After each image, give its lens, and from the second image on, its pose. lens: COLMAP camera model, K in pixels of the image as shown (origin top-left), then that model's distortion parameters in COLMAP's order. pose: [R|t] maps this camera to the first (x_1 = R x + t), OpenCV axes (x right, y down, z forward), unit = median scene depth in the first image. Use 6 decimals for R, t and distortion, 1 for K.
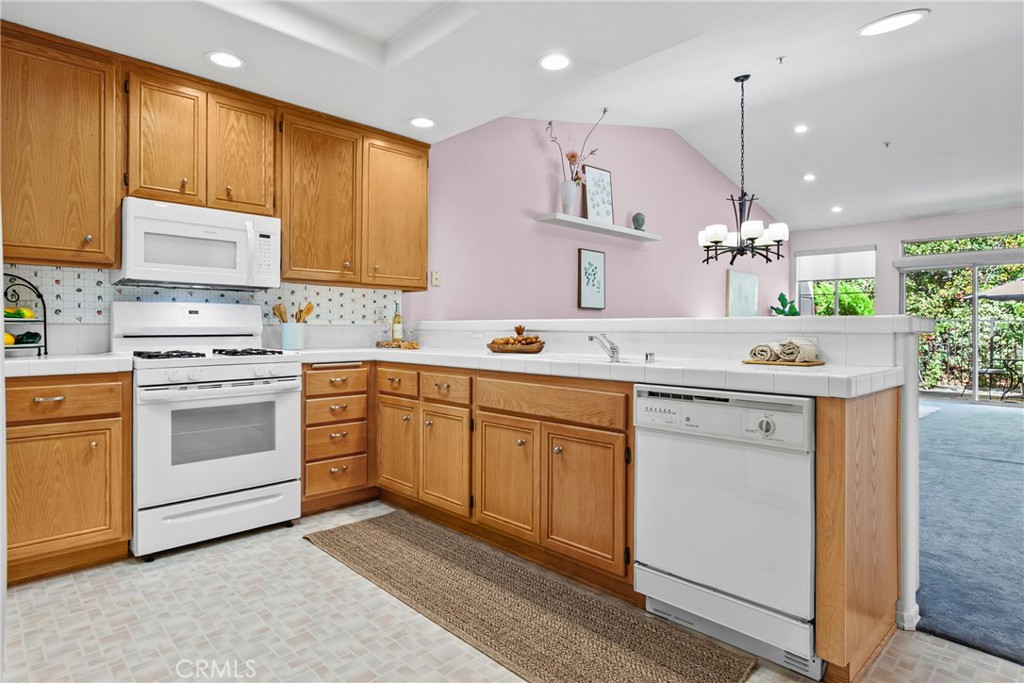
lens RADIAL K [[555.7, 0, 532.9], [0, 555.7, 326.9], [0, 0, 1]] dist [-0.002149, -0.005206]
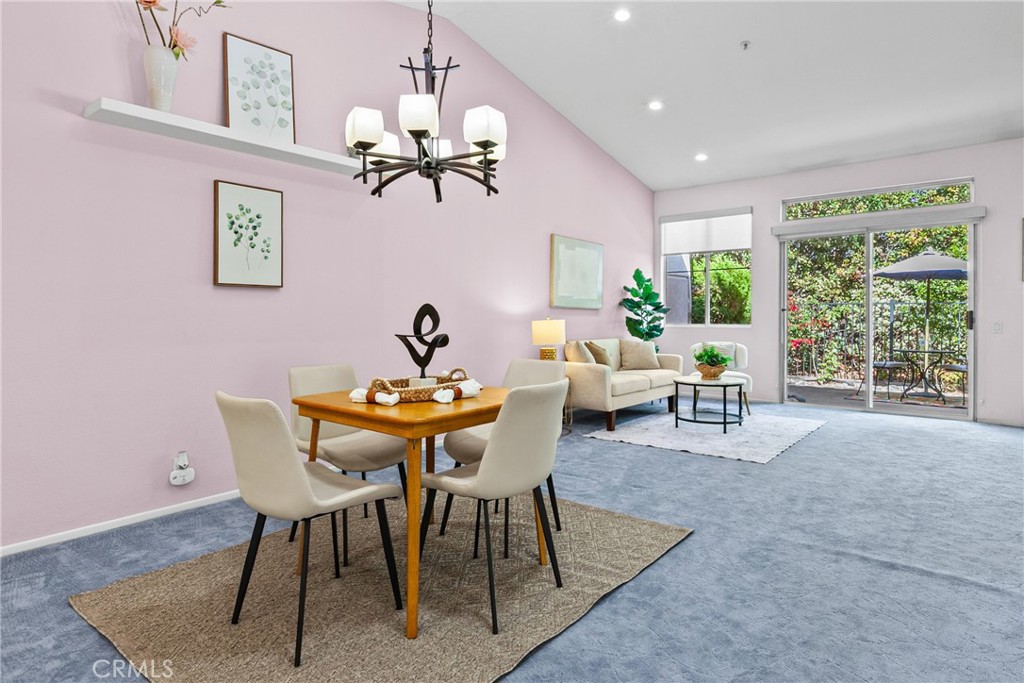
lens RADIAL K [[555.7, 0, 536.3], [0, 555.7, 323.7], [0, 0, 1]] dist [-0.002149, -0.005206]
pose [[0.993100, -0.010904, 0.116759, 0.184605], [0.008727, 0.999779, 0.019137, -0.001121], [-0.116942, -0.017986, 0.992976, 0.213652]]
